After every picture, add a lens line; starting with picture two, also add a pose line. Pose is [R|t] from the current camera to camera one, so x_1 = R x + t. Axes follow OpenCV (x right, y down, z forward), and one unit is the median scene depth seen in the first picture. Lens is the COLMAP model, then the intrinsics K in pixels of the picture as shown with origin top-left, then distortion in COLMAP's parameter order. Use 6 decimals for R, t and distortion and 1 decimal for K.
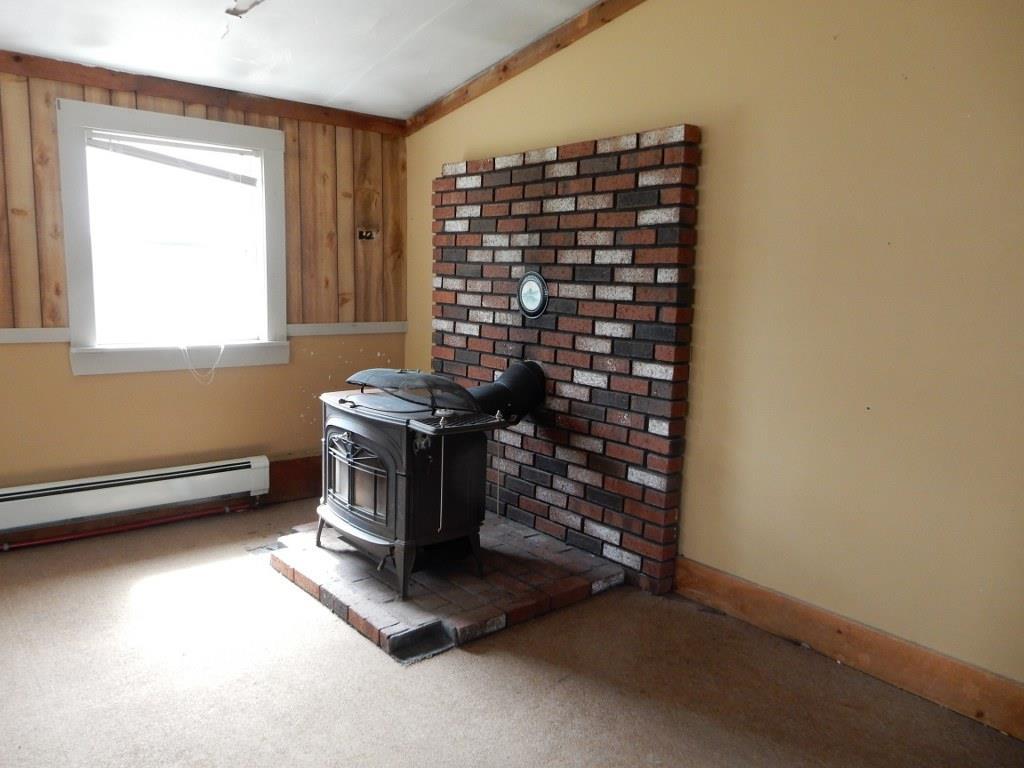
lens RADIAL K [[752.9, 0, 511.8], [0, 752.9, 386.2], [0, 0, 1]] dist [-0.005061, -0.006345]
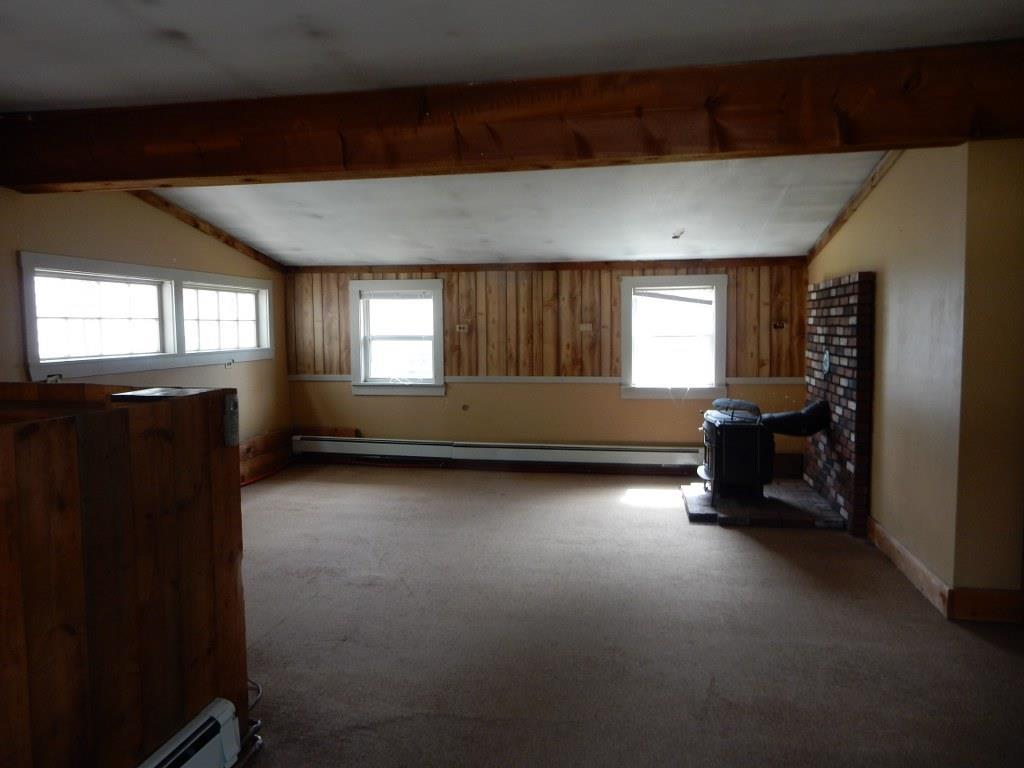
lens RADIAL K [[752.9, 0, 512.0], [0, 752.9, 384.7], [0, 0, 1]] dist [-0.005061, -0.006345]
pose [[0.642919, 0.022730, -0.765597, 0.838343], [-0.081889, 0.995870, -0.039200, 0.054271], [0.761544, 0.087897, 0.642125, -0.620331]]
